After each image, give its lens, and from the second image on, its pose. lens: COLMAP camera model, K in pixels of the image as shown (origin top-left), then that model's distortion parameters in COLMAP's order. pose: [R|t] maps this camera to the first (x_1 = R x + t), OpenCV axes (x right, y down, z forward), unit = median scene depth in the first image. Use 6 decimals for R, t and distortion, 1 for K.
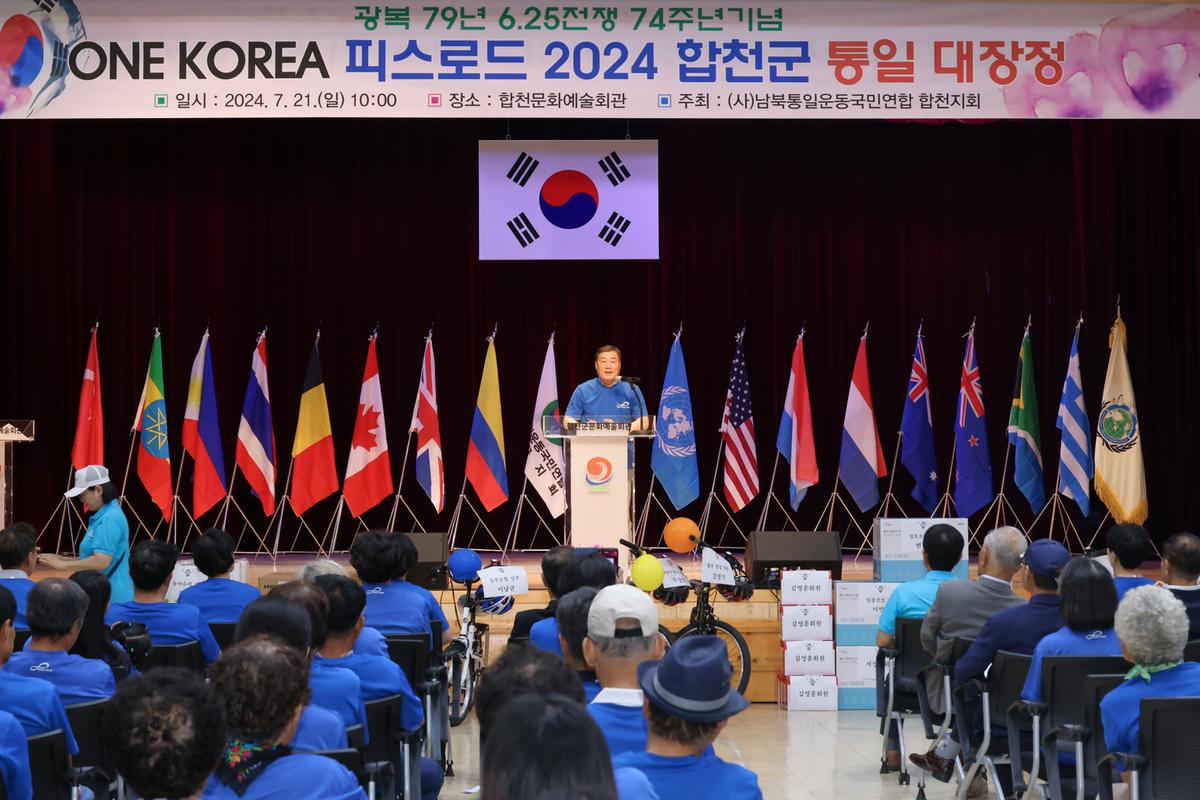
lens RADIAL K [[2495.4, 0, 544.4], [0, 2495.4, 399.2], [0, 0, 1]] dist [-0.054408, 0.100517]
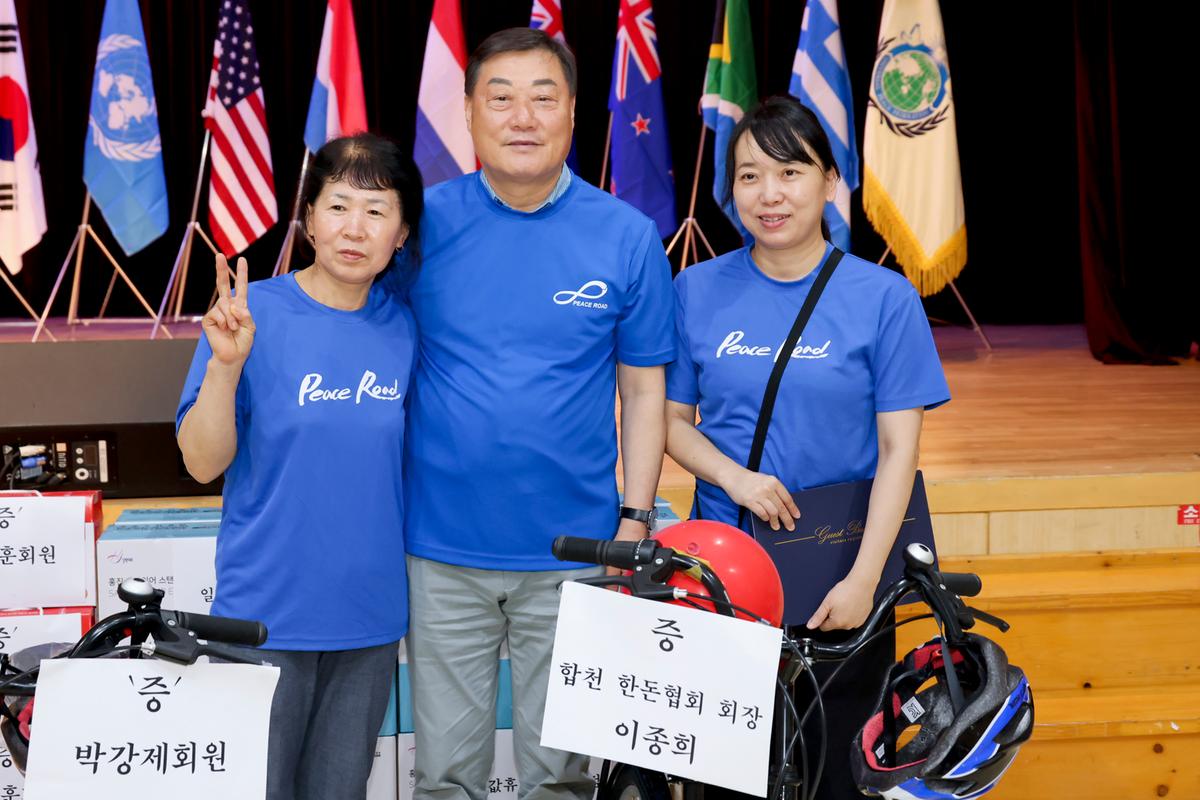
lens RADIAL K [[1899.2, 0, 600.0], [0, 1899.2, 400.0], [0, 0, 1]] dist [-0.037754, -0.088351]
pose [[0.992503, -0.024481, 0.119745, 0.137450], [0.008194, 0.990858, 0.134662, 0.025459], [-0.121947, -0.132671, 0.983630, 0.714068]]
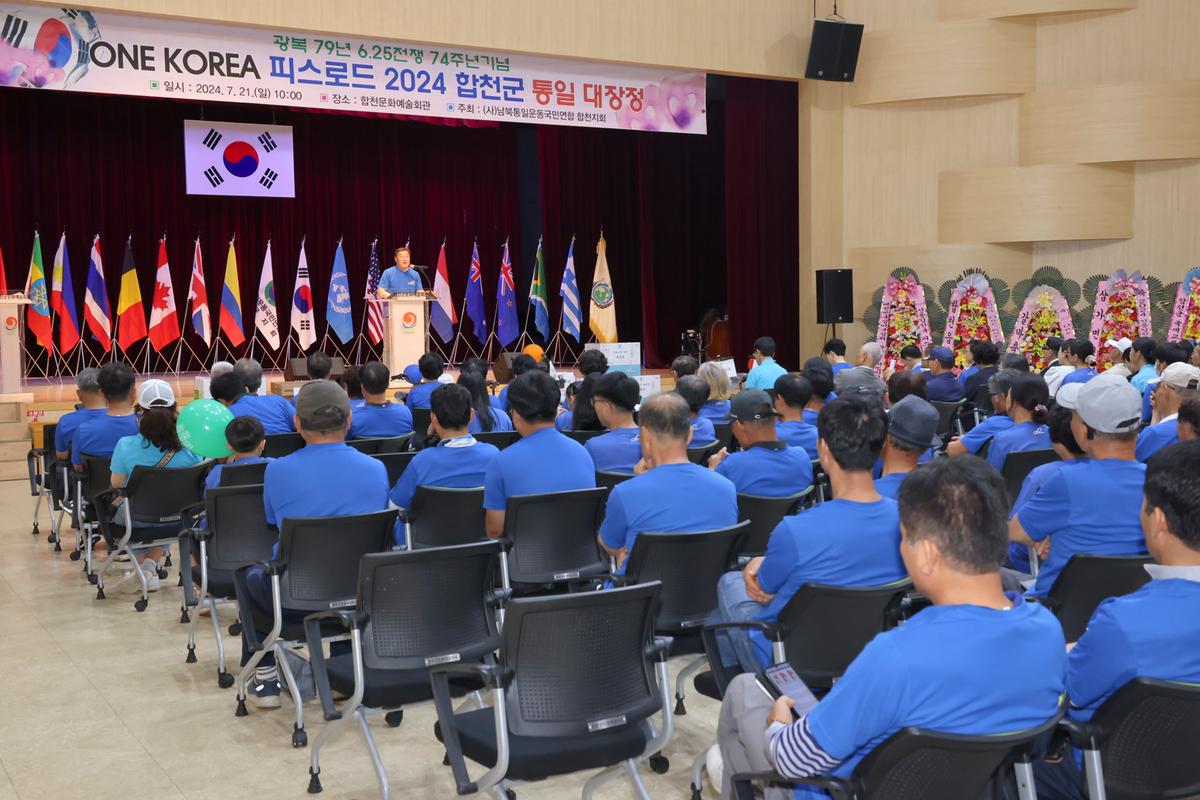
lens RADIAL K [[1391.9, 0, 597.8], [0, 1391.9, 418.0], [0, 0, 1]] dist [0.026225, 0.026127]
pose [[0.867161, -0.045360, 0.495958, -0.355850], [-0.002199, 0.995485, 0.094891, 0.004211], [-0.498023, -0.083377, 0.863146, 0.085933]]
